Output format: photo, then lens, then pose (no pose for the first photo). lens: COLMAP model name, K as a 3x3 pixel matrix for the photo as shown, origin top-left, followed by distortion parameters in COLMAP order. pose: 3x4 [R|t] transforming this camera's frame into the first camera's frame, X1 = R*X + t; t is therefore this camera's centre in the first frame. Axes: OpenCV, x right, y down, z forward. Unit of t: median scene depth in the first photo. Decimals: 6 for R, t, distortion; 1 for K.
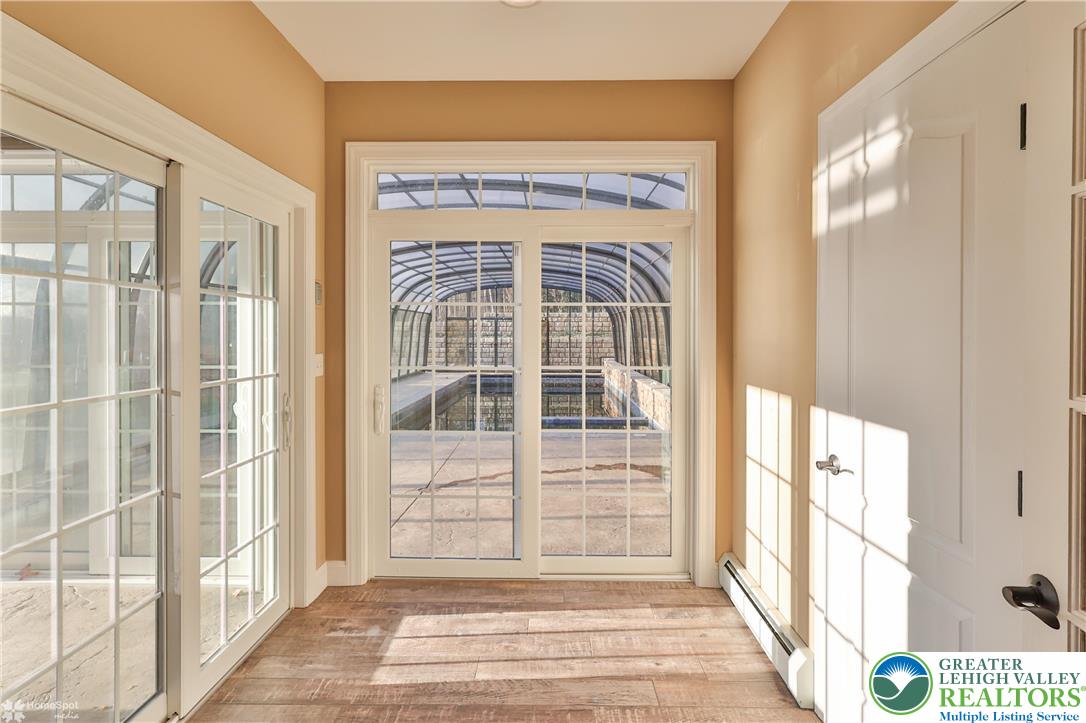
lens RADIAL K [[561.1, 0, 541.1], [0, 561.1, 339.3], [0, 0, 1]] dist [0.001890, 0.000208]
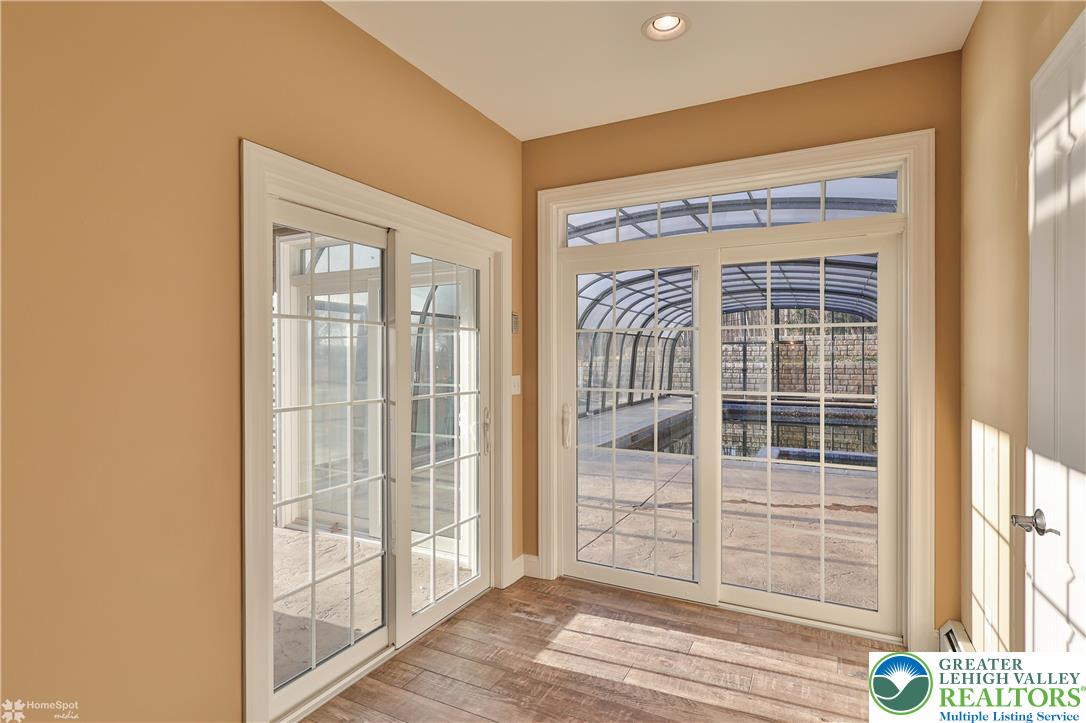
lens RADIAL K [[552.0, 0, 541.8], [0, 552.0, 365.3], [0, 0, 1]] dist [0.001237, 0.000912]
pose [[0.893723, 0.003317, -0.448607, 0.169741], [-0.002605, 0.999994, 0.002205, 0.001907], [0.448611, -0.000802, 0.893727, -0.005761]]
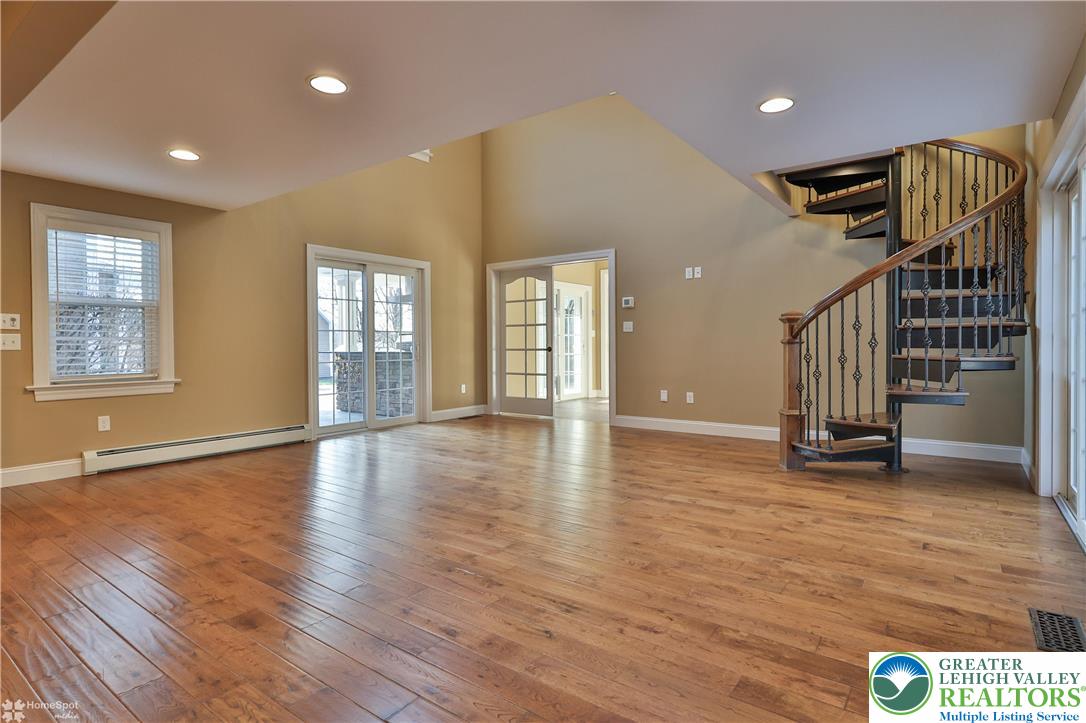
lens RADIAL K [[552.0, 0, 541.8], [0, 552.0, 365.3], [0, 0, 1]] dist [0.001237, 0.000912]
pose [[0.812990, 0.008148, -0.582220, 1.407180], [0.000900, 0.999883, 0.015251, 0.196433], [0.582276, -0.012923, 0.812888, -2.087216]]
